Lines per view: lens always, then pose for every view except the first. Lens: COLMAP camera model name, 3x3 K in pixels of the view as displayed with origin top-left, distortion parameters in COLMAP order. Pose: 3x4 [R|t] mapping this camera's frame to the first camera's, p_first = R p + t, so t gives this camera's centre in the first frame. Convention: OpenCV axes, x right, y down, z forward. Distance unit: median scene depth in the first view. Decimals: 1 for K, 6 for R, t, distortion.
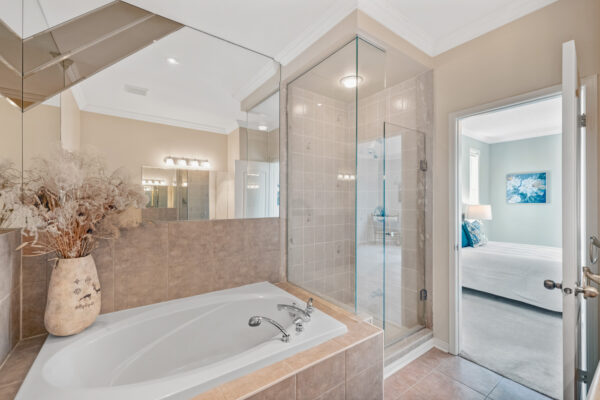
lens RADIAL K [[247.9, 0, 301.8], [0, 247.9, 203.2], [0, 0, 1]] dist [-0.000996, -0.000125]
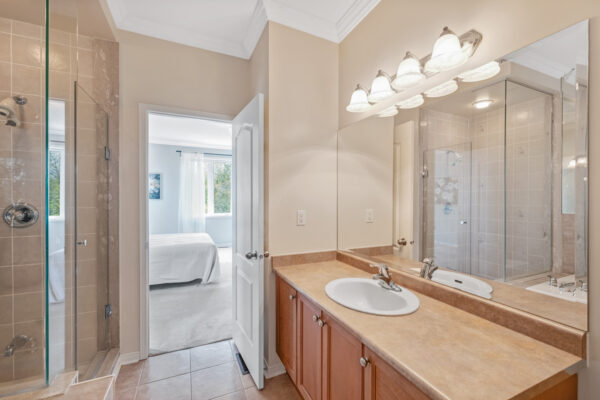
lens RADIAL K [[246.9, 0, 297.0], [0, 246.9, 199.3], [0, 0, 1]] dist [0.000719, 0.000042]
pose [[0.212830, -0.000890, 0.977089, -0.173186], [0.000188, 1.000000, 0.000870, -0.000694], [-0.977089, -0.000001, 0.212830, 0.213035]]
